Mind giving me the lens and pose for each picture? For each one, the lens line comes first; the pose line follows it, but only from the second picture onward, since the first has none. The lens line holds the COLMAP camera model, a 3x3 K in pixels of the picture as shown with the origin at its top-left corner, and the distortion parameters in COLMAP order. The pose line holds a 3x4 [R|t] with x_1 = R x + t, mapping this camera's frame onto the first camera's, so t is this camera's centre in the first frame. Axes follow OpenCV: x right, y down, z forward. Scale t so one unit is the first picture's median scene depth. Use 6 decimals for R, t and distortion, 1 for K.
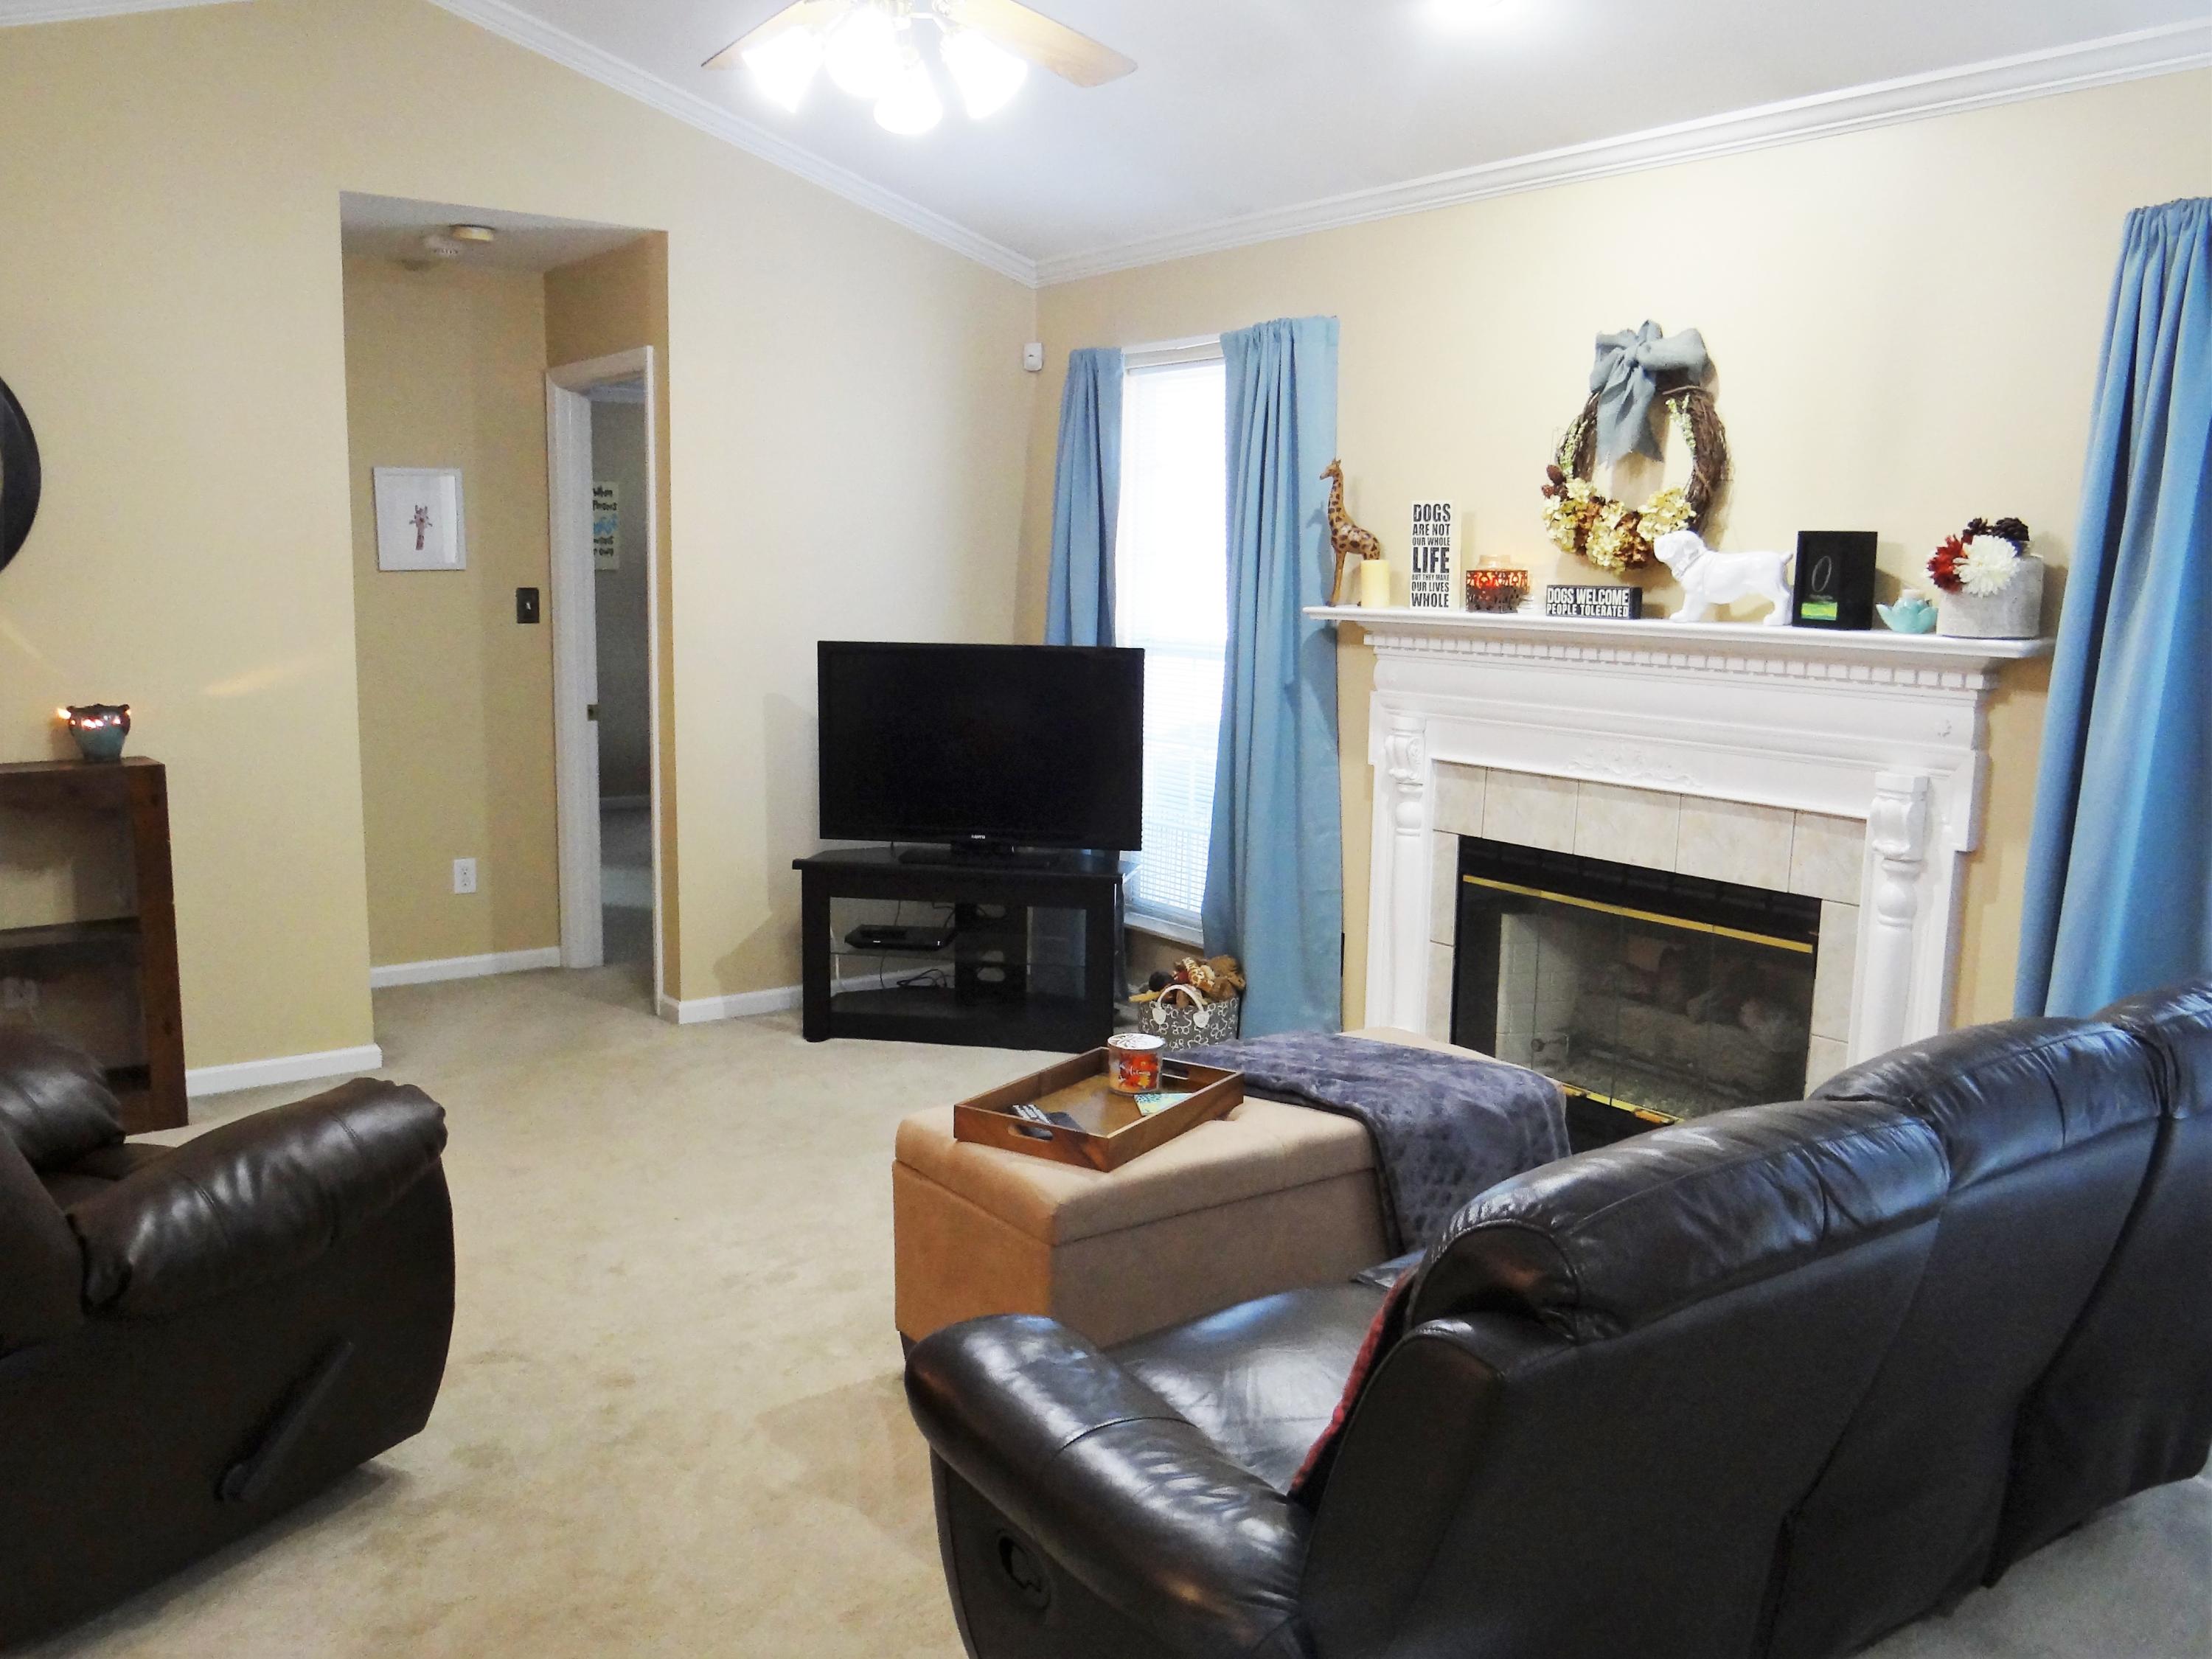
lens RADIAL K [[1870.3, 0, 1064.0], [0, 1870.3, 830.7], [0, 0, 1]] dist [-0.030520, 0.003532]
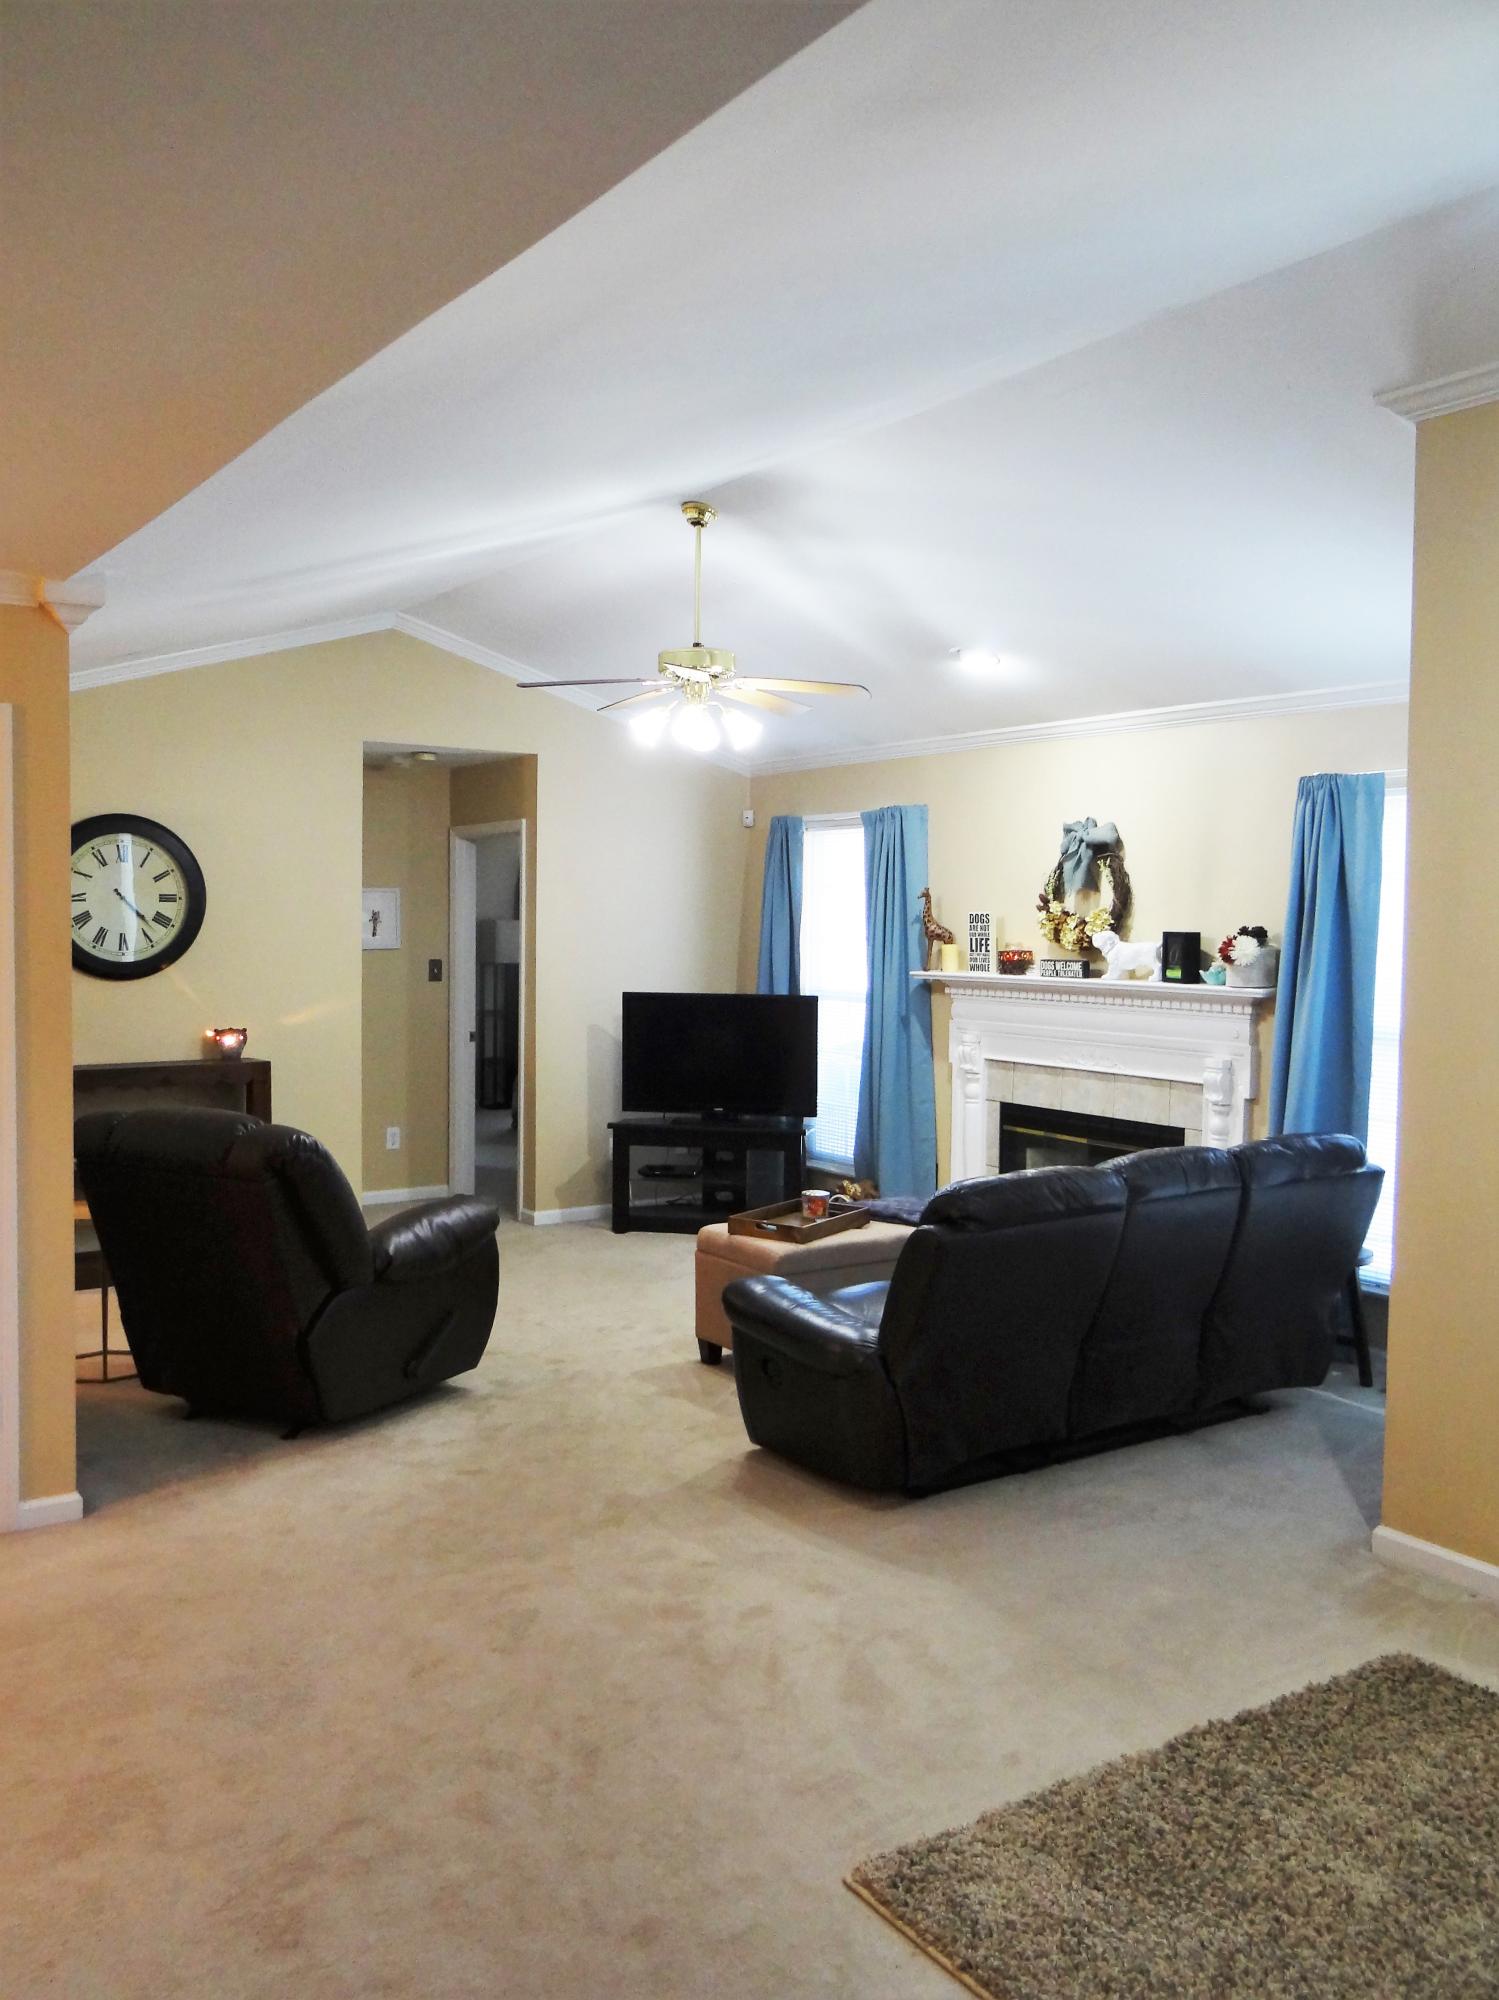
lens RADIAL K [[1661.6, 0, 749.5], [0, 1661.6, 1000.0], [0, 0, 1]] dist [0.016670, 0.004874]
pose [[0.999990, -0.003380, 0.003029, -0.027442], [0.003656, 0.995339, -0.096367, 0.060297], [-0.002689, 0.096378, 0.995341, -0.586854]]
